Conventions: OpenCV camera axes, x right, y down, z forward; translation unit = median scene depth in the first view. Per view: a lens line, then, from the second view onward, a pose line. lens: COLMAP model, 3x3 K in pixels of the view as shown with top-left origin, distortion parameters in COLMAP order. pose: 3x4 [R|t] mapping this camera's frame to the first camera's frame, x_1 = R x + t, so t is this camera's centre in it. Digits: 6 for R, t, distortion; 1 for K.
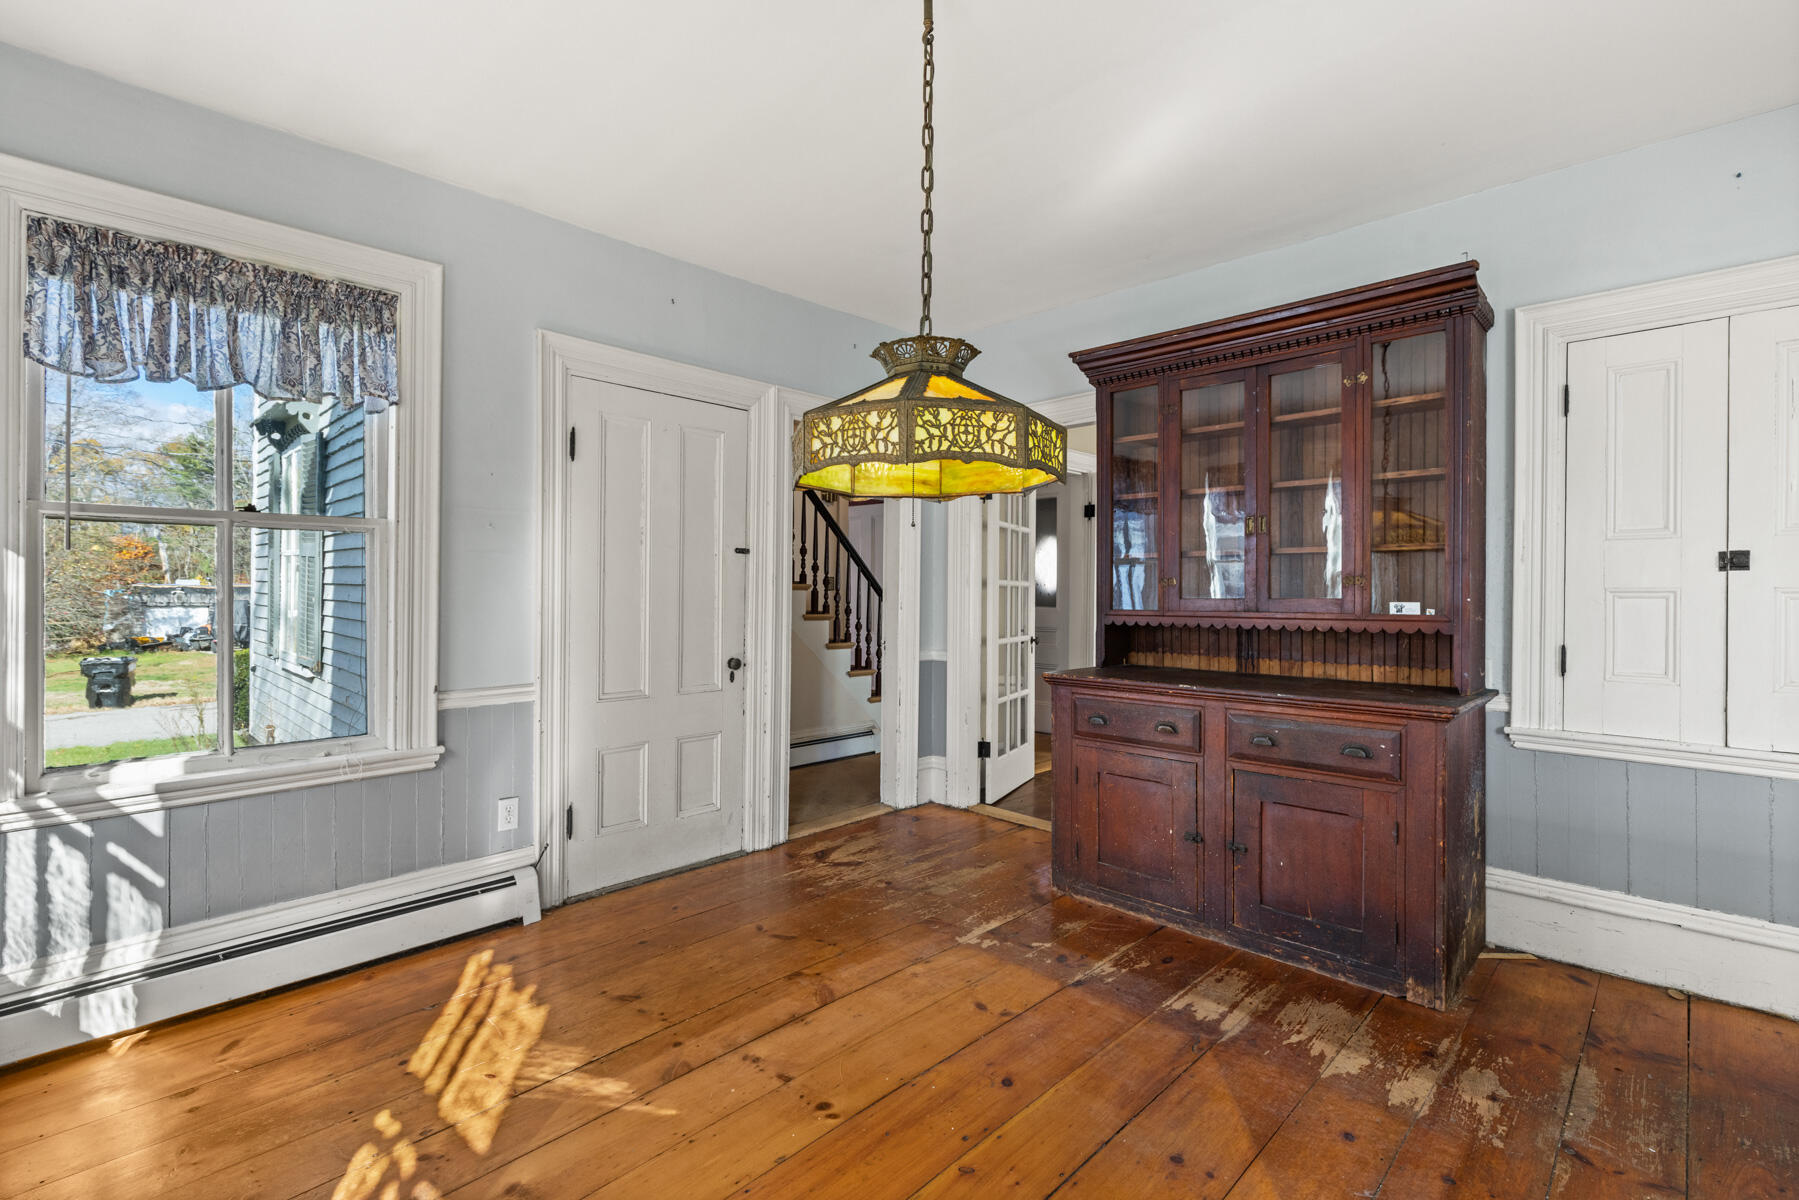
lens RADIAL K [[815.6, 0, 917.3], [0, 815.6, 590.1], [0, 0, 1]] dist [0.005069, -0.000592]
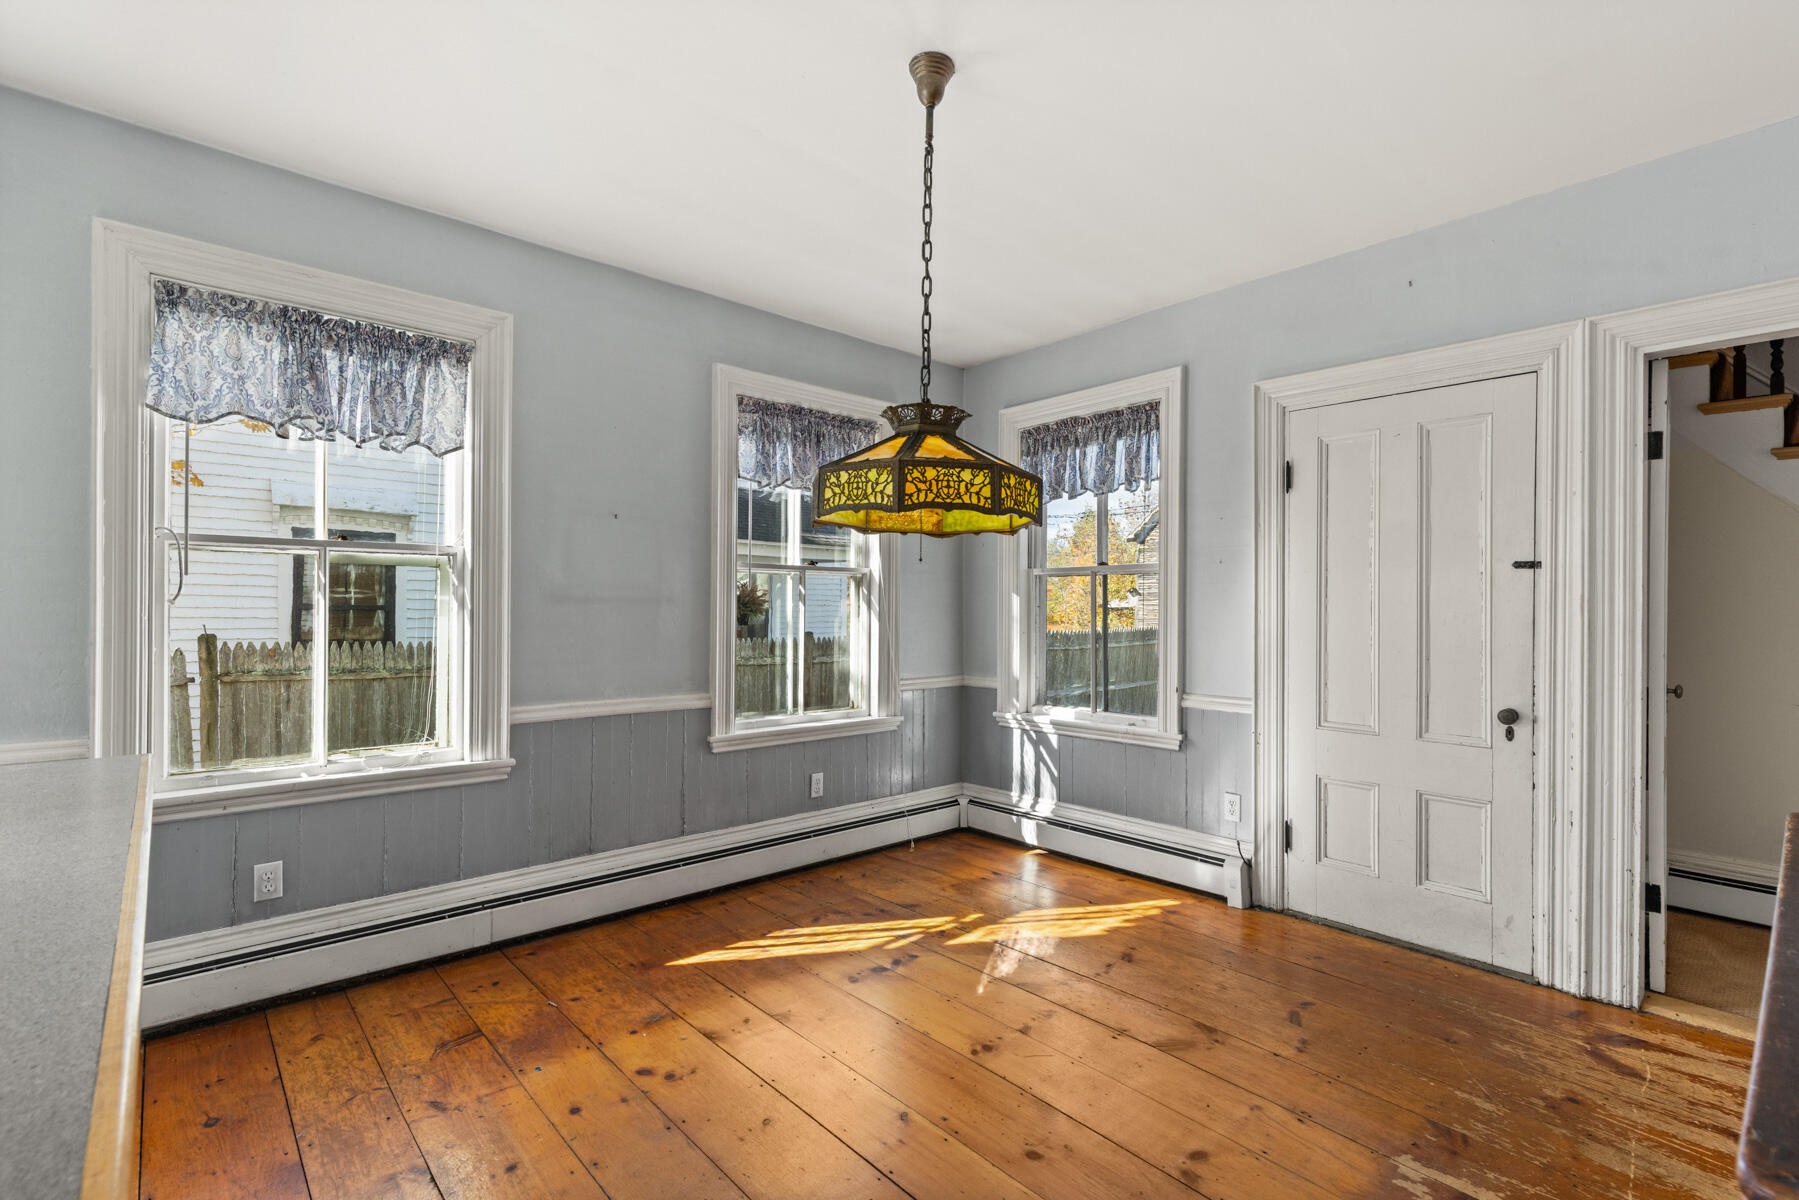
lens RADIAL K [[815.6, 0, 913.2], [0, 815.6, 605.0], [0, 0, 1]] dist [0.005069, -0.000592]
pose [[-0.070492, -0.008025, -0.997480, 0.851109], [-0.009751, 0.999925, -0.007355, -0.001735], [0.997465, 0.009208, -0.070565, 0.763621]]
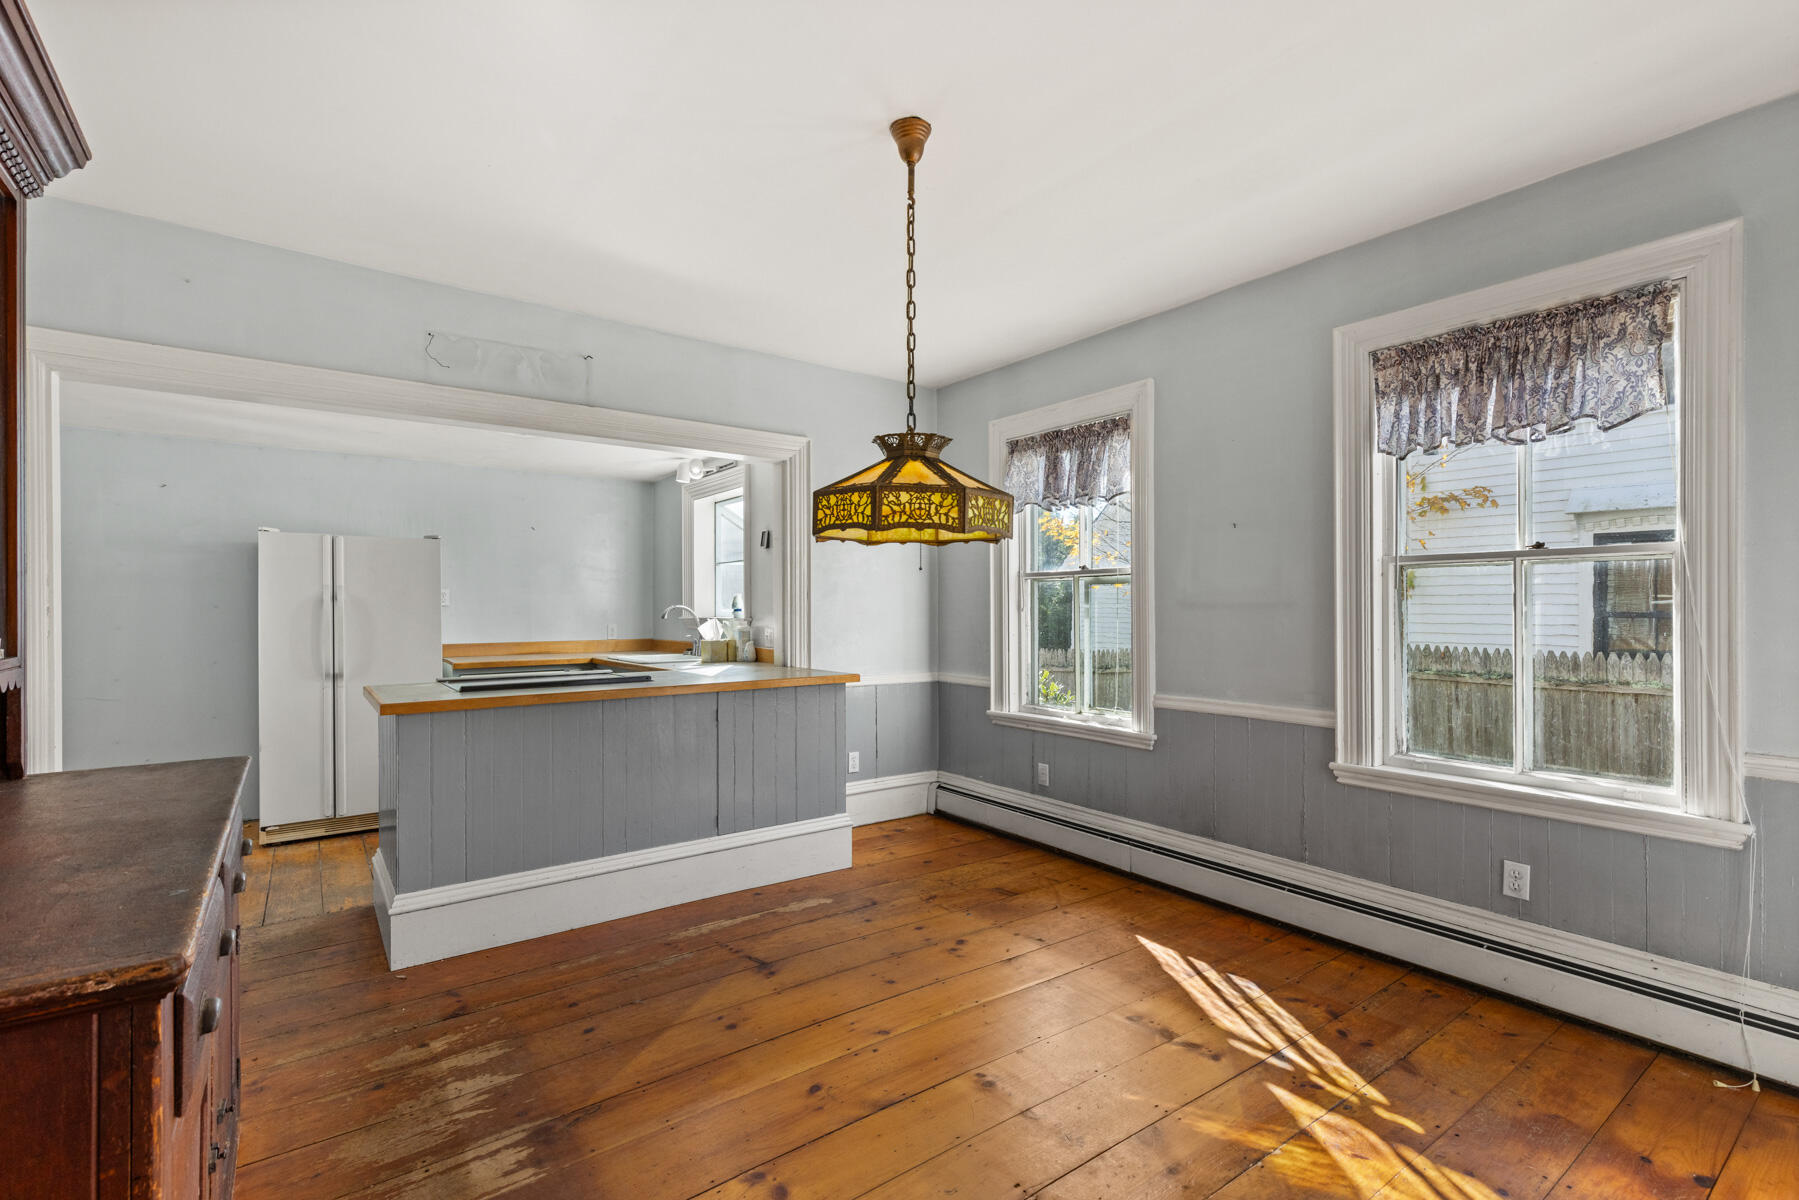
lens RADIAL K [[815.6, 0, 918.3], [0, 815.6, 609.4], [0, 0, 1]] dist [0.005069, -0.000592]
pose [[-0.986461, -0.004757, 0.163926, -0.155297], [-0.004305, 0.999986, 0.003115, -0.011382], [-0.163939, 0.002367, -0.986468, 1.658088]]
